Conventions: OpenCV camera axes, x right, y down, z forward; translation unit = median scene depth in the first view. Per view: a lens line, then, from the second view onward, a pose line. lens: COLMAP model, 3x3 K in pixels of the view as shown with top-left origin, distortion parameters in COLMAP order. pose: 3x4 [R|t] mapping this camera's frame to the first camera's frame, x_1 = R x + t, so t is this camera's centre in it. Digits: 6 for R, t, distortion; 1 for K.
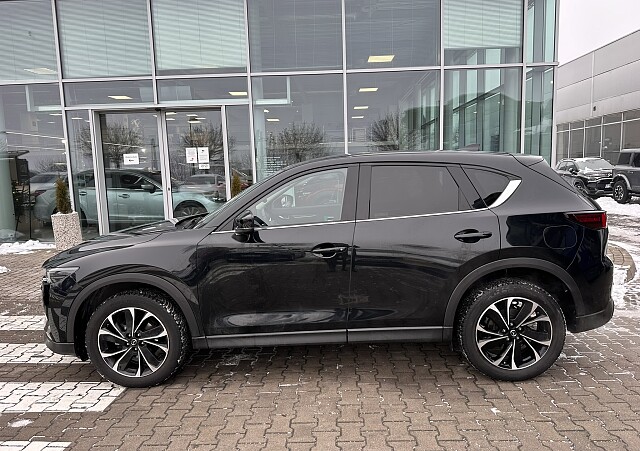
lens RADIAL K [[457.6, 0, 329.3], [0, 457.6, 226.7], [0, 0, 1]] dist [0.002513, -0.011940]
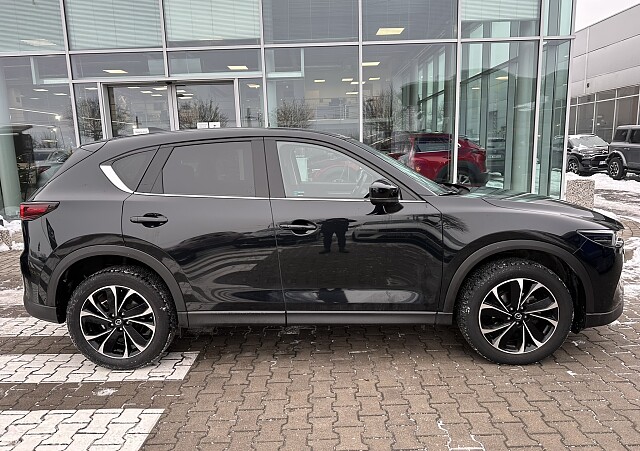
lens RADIAL K [[455.4, 0, 319.9], [0, 455.4, 231.7], [0, 0, 1]] dist [0.029881, -0.056826]
pose [[0.999730, -0.004837, 0.022737, -0.073282], [0.003545, 0.998395, 0.056530, 0.007365], [-0.022974, -0.056435, 0.998142, 0.000877]]
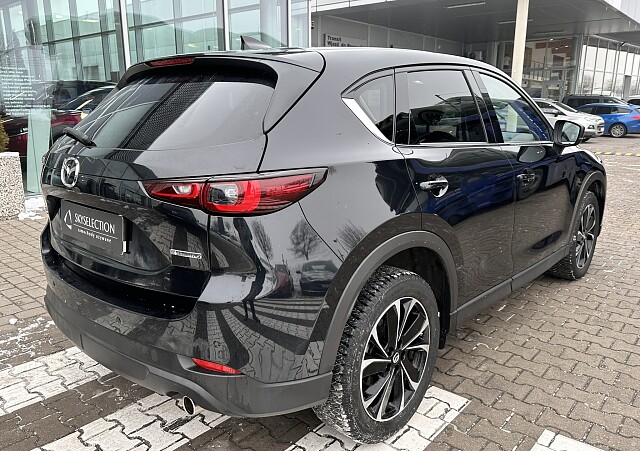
lens RADIAL K [[516.1, 0, 320.0], [0, 516.1, 225.5], [0, 0, 1]] dist [-0.003520, -0.004120]
pose [[0.623835, -0.155282, 0.765975, -0.419126], [0.078309, 0.987551, 0.136423, -0.000400], [-0.777623, -0.025123, 0.628229, 0.231006]]
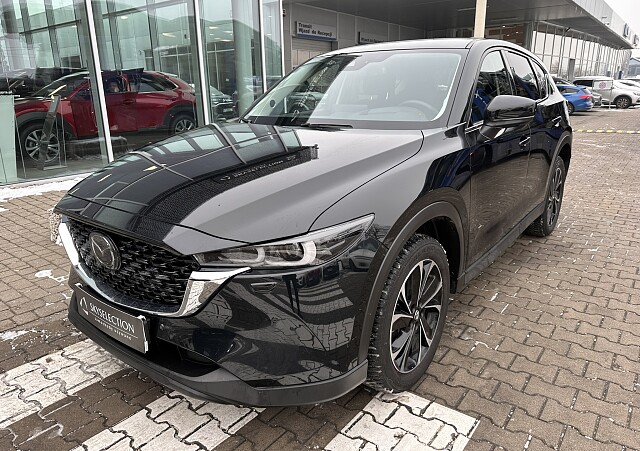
lens RADIAL K [[463.7, 0, 320.0], [0, 463.7, 225.5], [0, 0, 1]] dist [-0.004421, -0.003325]
pose [[0.580392, -0.213534, 0.785843, -0.362396], [0.099391, 0.976369, 0.191899, 0.000108], [-0.808249, -0.033271, 0.587900, 0.276727]]
